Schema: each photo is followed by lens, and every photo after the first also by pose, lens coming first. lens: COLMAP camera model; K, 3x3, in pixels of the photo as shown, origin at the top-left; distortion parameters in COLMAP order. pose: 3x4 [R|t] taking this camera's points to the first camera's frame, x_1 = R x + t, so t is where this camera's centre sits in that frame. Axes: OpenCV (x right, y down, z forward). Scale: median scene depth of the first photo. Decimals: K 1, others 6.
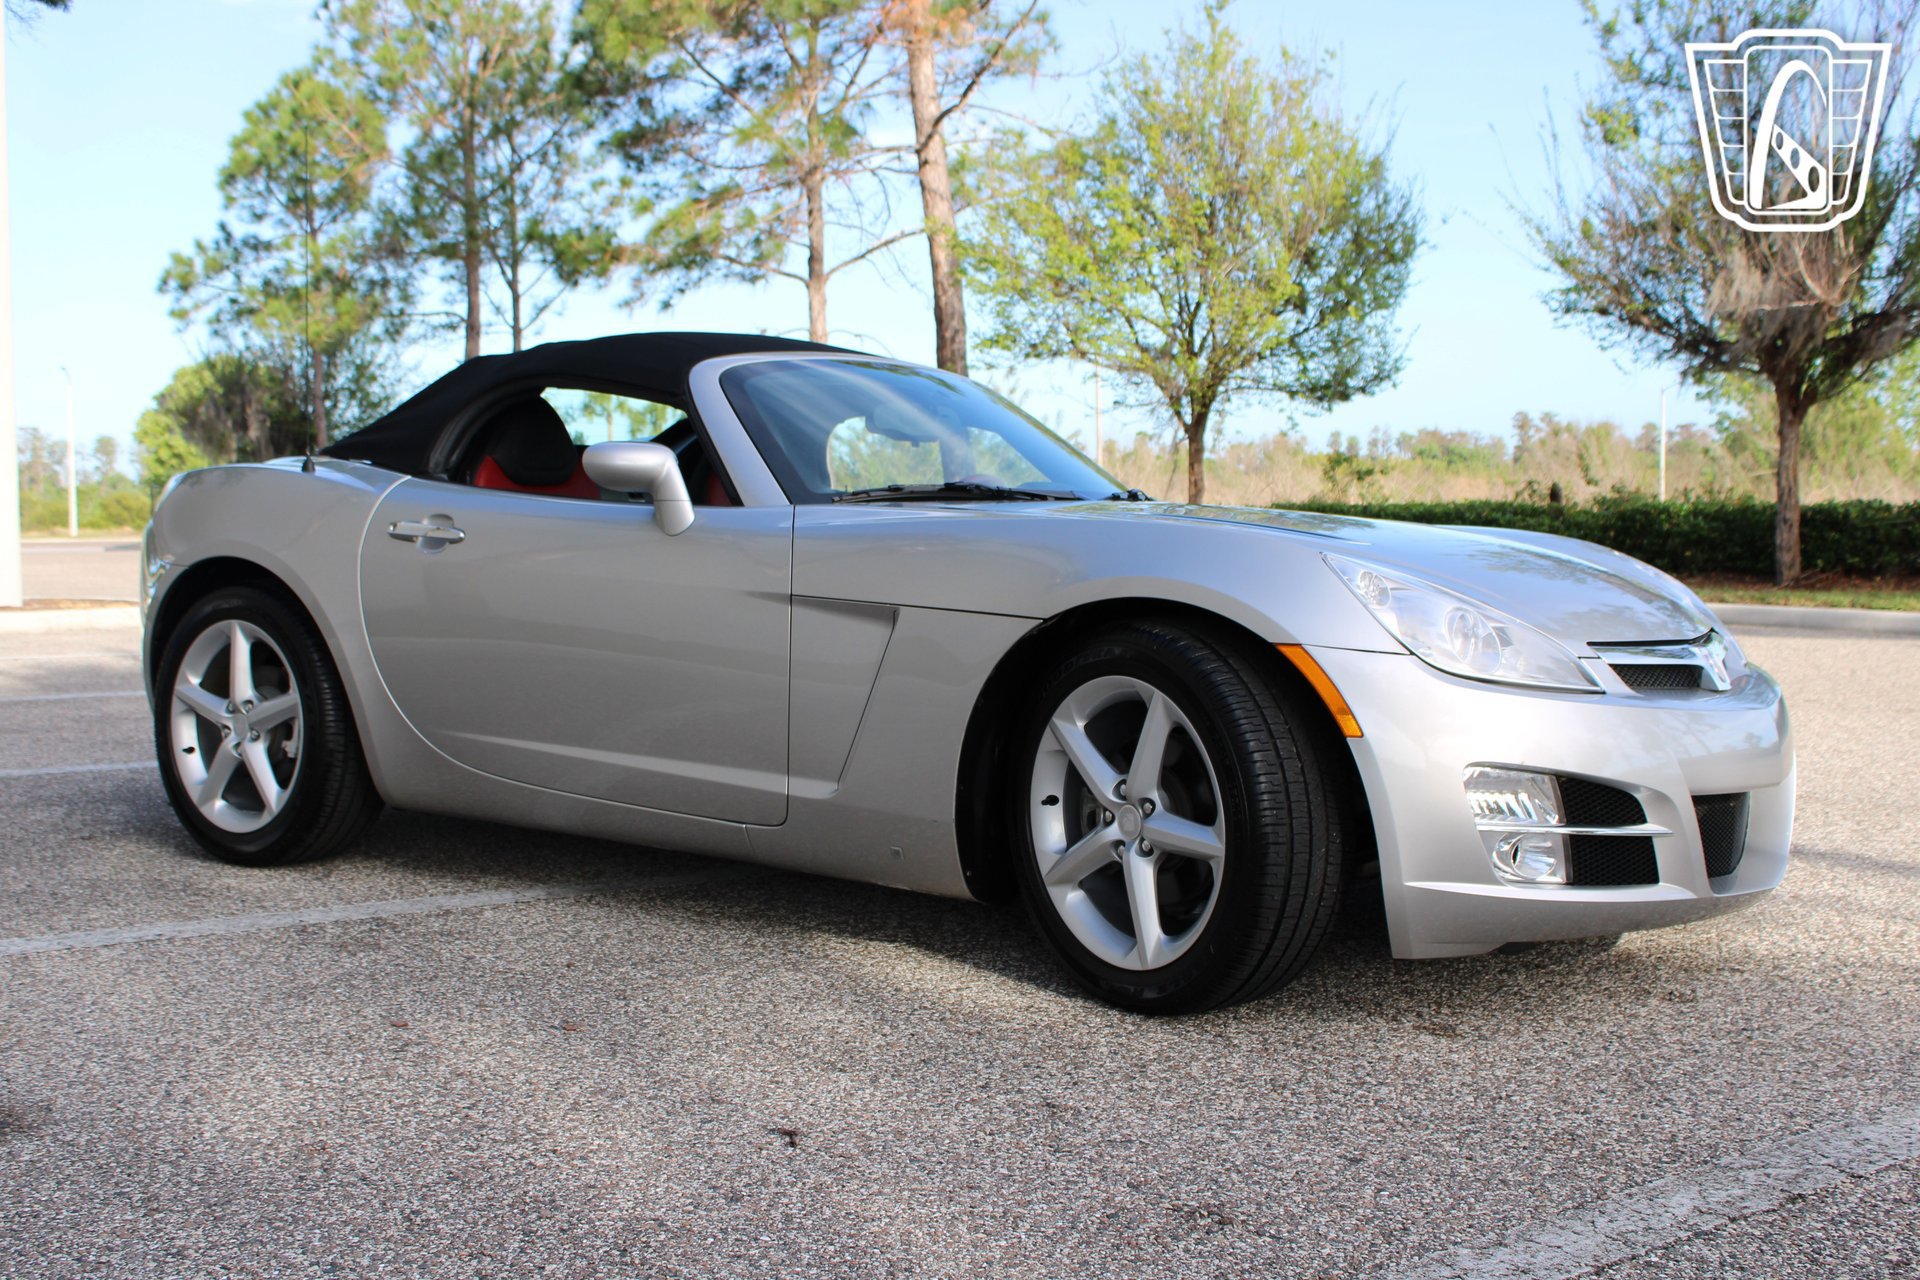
lens RADIAL K [[2122.9, 0, 950.3], [0, 2122.9, 637.8], [0, 0, 1]] dist [-0.114926, 0.153541]
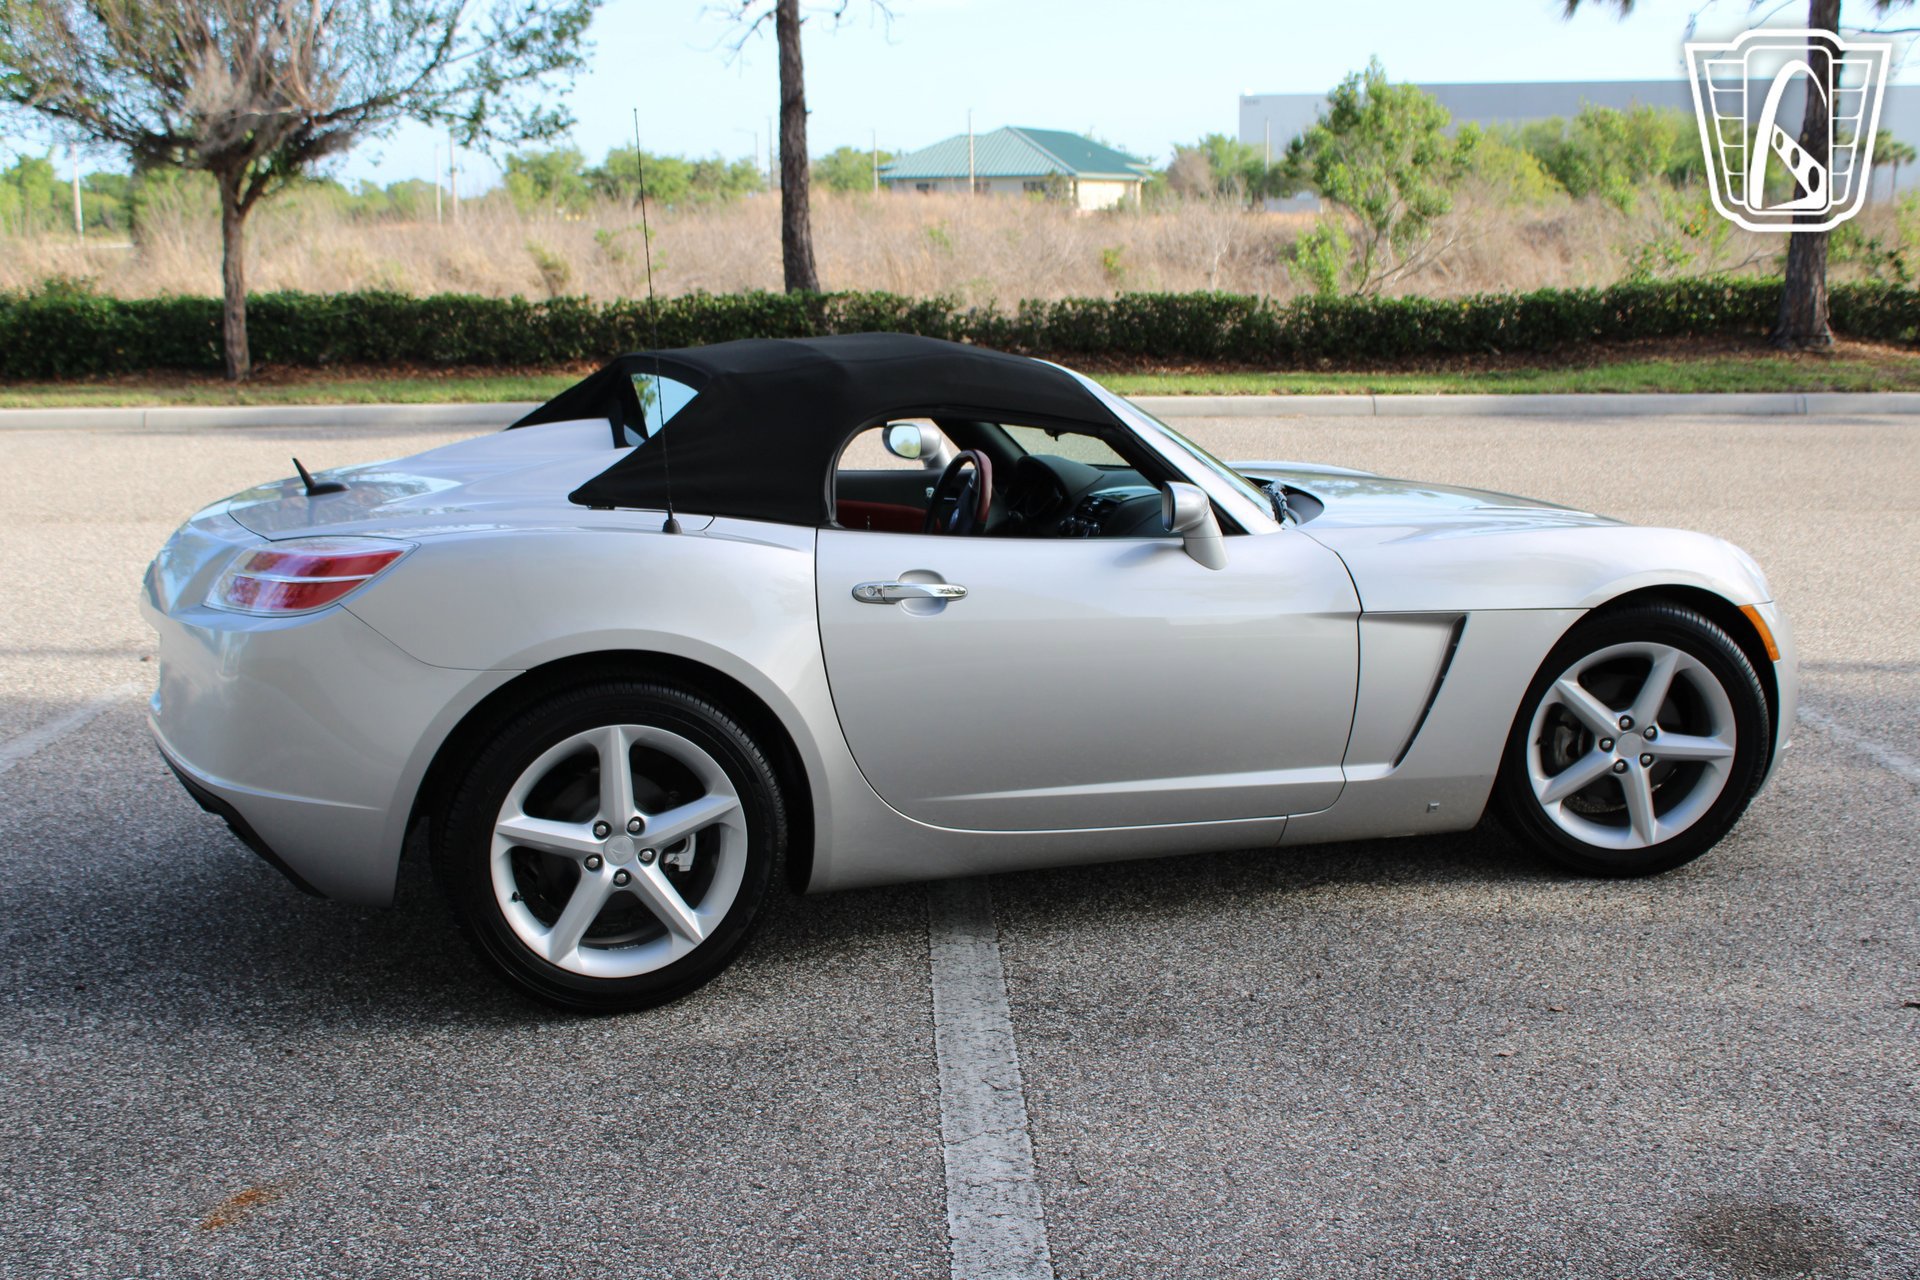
lens RADIAL K [[2117.6, 0, 949.5], [0, 2117.6, 643.3], [0, 0, 1]] dist [-0.112903, 0.148185]
pose [[0.572606, -0.166901, 0.802662, -0.906644], [0.057718, 0.984836, 0.163606, -0.164261], [-0.817797, -0.047354, 0.573556, 0.422940]]
